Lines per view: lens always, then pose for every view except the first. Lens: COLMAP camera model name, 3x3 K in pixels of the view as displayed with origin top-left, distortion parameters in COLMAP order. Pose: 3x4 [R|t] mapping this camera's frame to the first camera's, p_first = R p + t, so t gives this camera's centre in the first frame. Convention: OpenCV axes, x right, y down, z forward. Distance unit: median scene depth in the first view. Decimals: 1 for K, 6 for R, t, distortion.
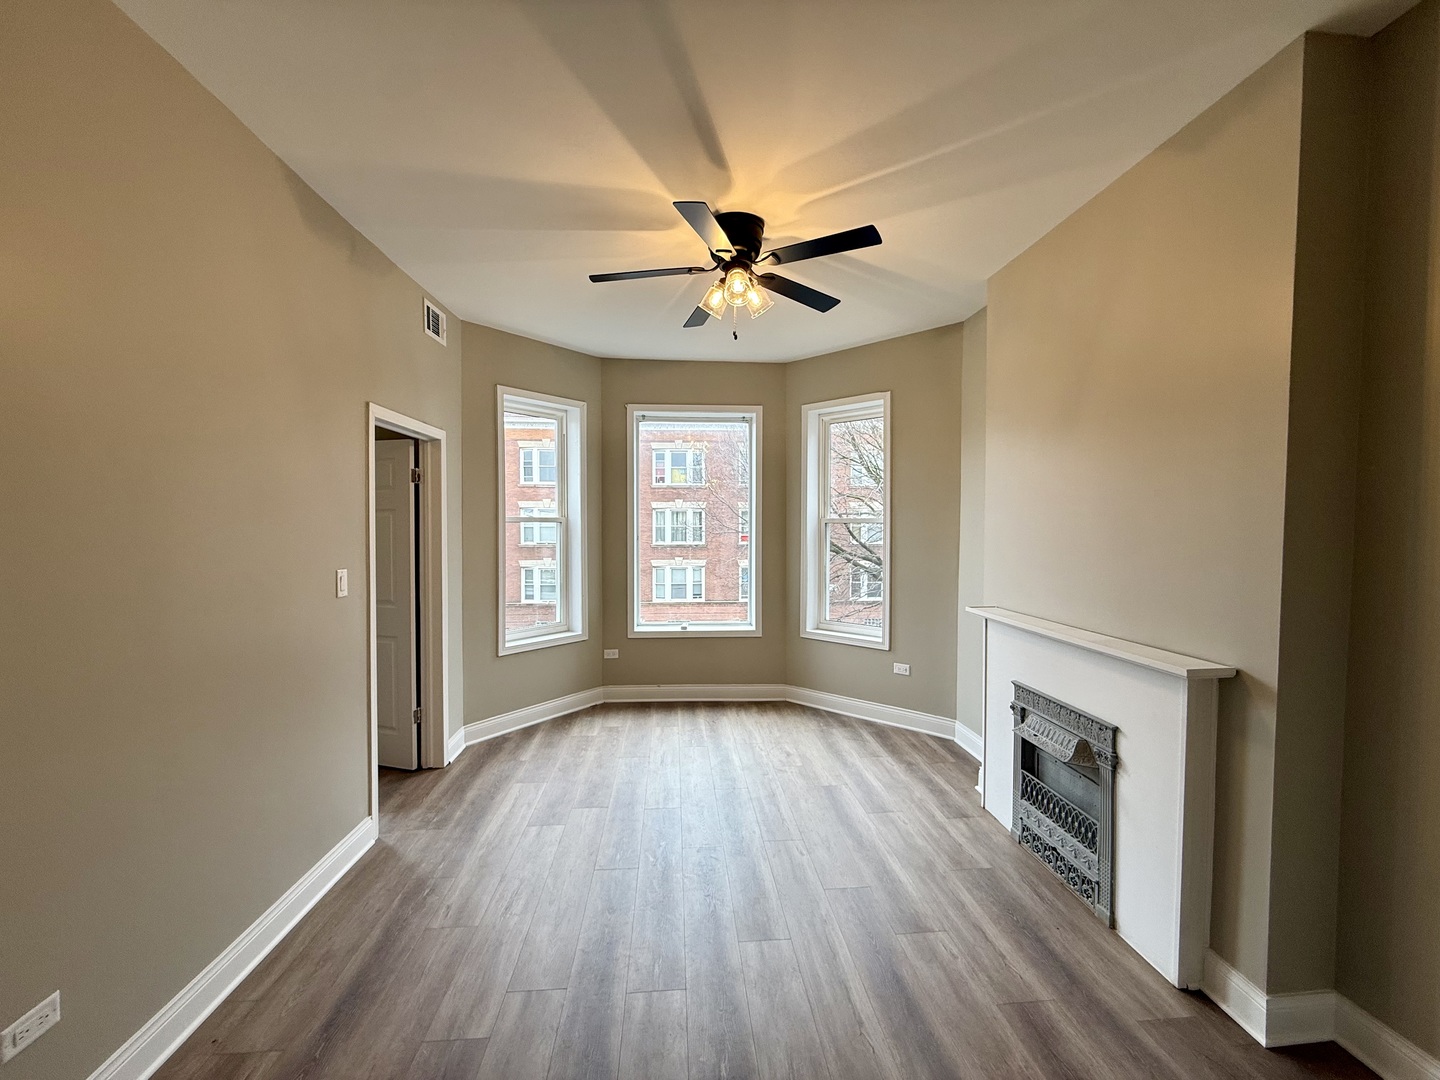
lens RADIAL K [[571.9, 0, 717.7], [0, 571.9, 539.4], [0, 0, 1]] dist [-0.000568, 0.000039]
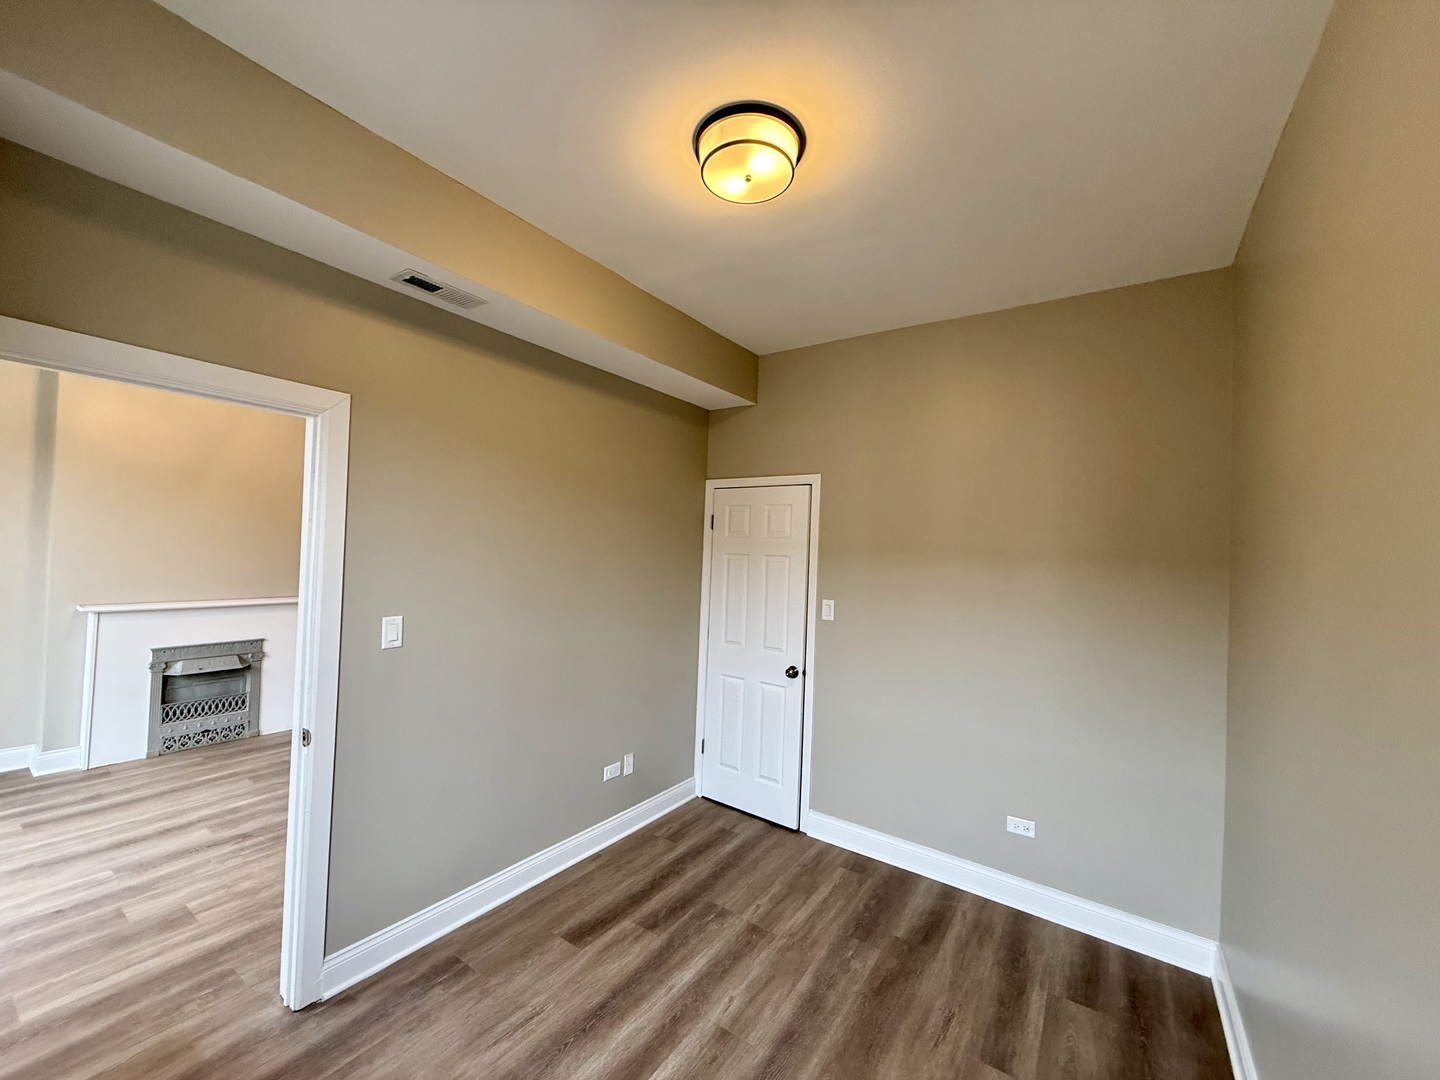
lens RADIAL K [[571.9, 0, 717.7], [0, 571.9, 539.4], [0, 0, 1]] dist [-0.000568, 0.000039]
pose [[-0.784811, -0.024118, 0.619266, -1.538774], [-0.026532, 0.999634, 0.005306, -0.074966], [-0.619168, -0.012266, -0.785163, 1.298397]]
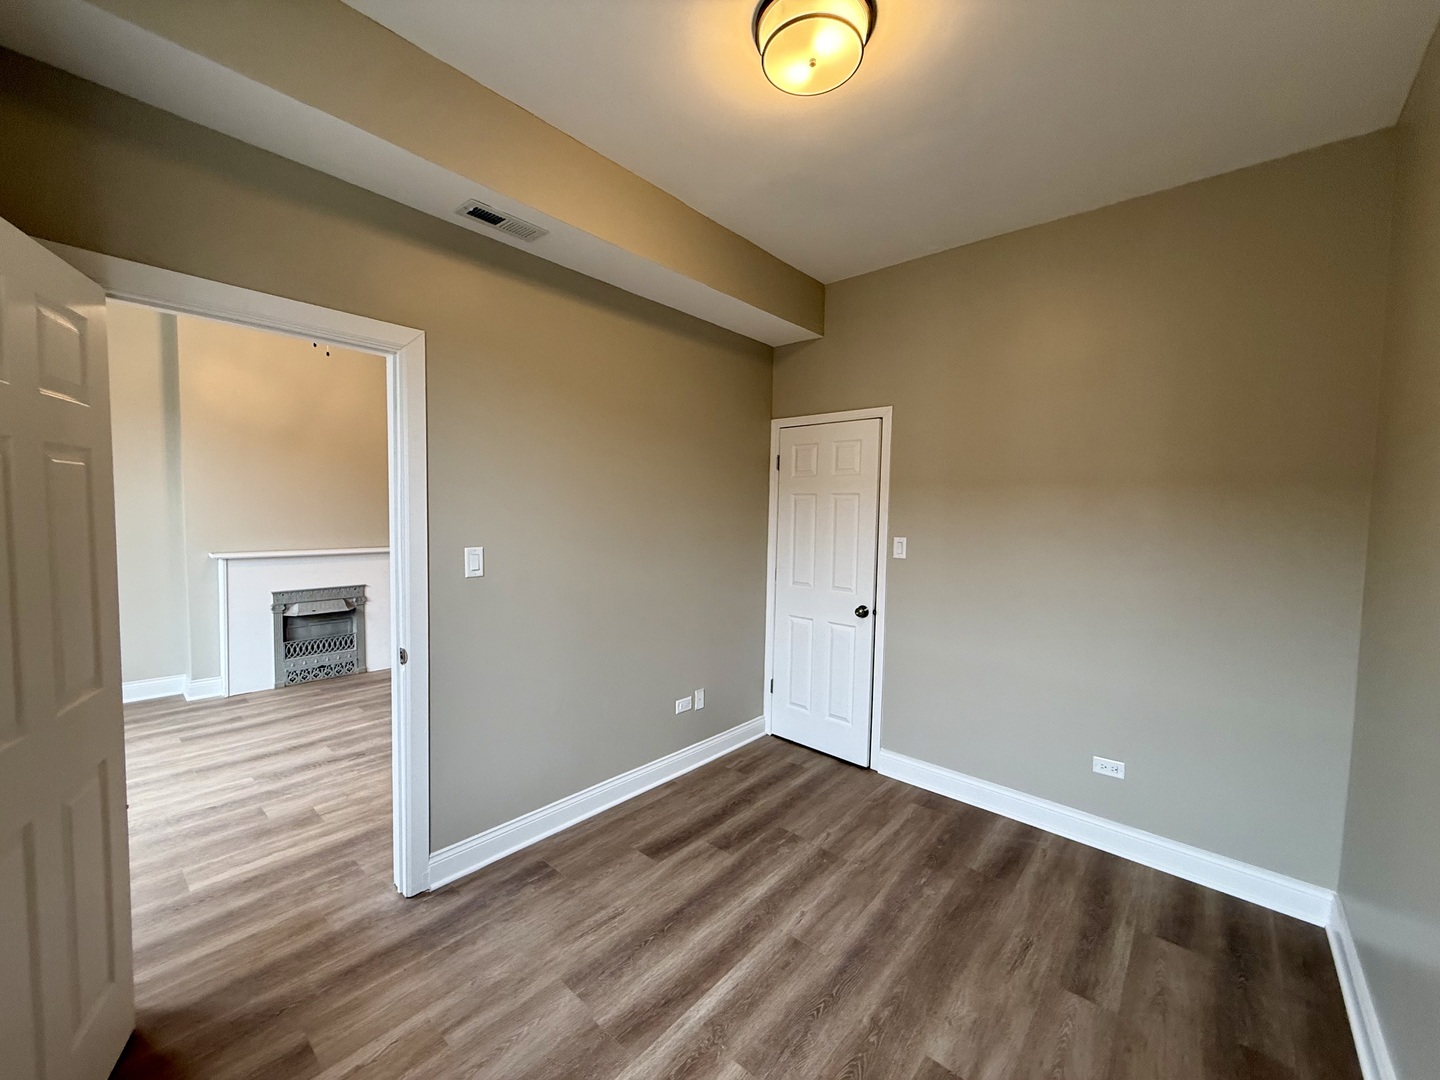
lens RADIAL K [[571.9, 0, 717.7], [0, 571.9, 539.4], [0, 0, 1]] dist [-0.000568, 0.000039]
pose [[-0.708665, -0.057334, 0.703212, -1.533780], [-0.006251, 0.997164, 0.075001, -0.026828], [-0.705518, 0.048755, -0.707013, 1.291307]]
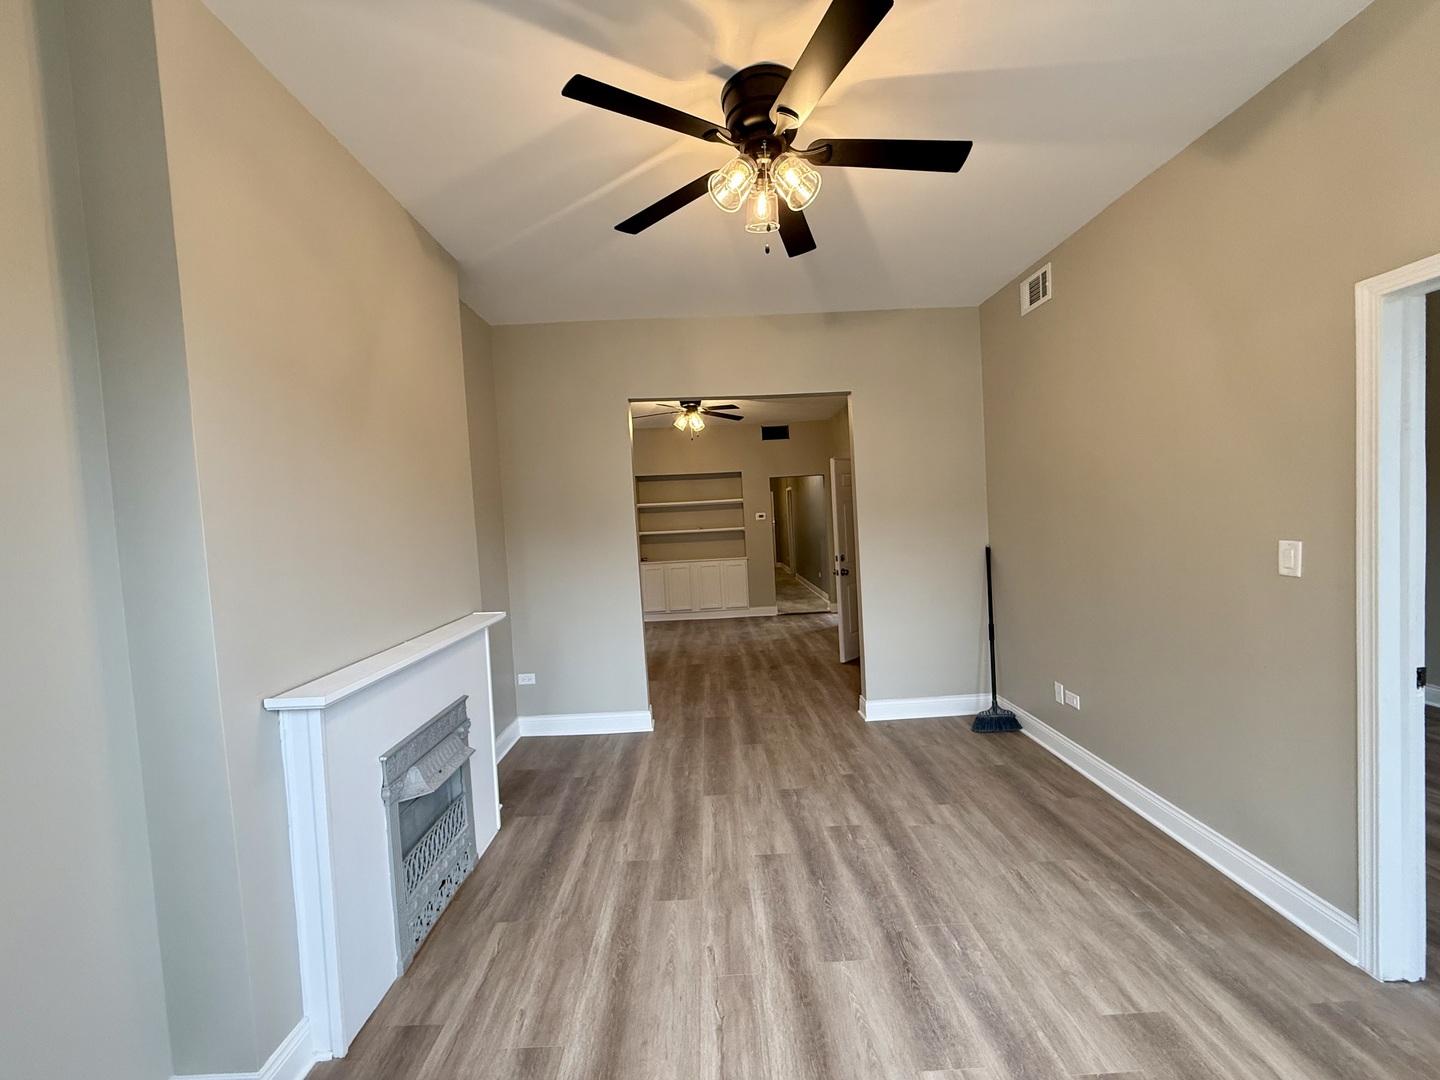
lens RADIAL K [[576.8, 0, 720.0], [0, 576.8, 540.0], [0, 0, 1]] dist [0.001154, 0.000158]
pose [[-0.997281, 0.045763, 0.057758, 0.066942], [0.049817, 0.996245, 0.070814, -0.041166], [-0.054300, 0.073499, -0.995816, 1.716151]]
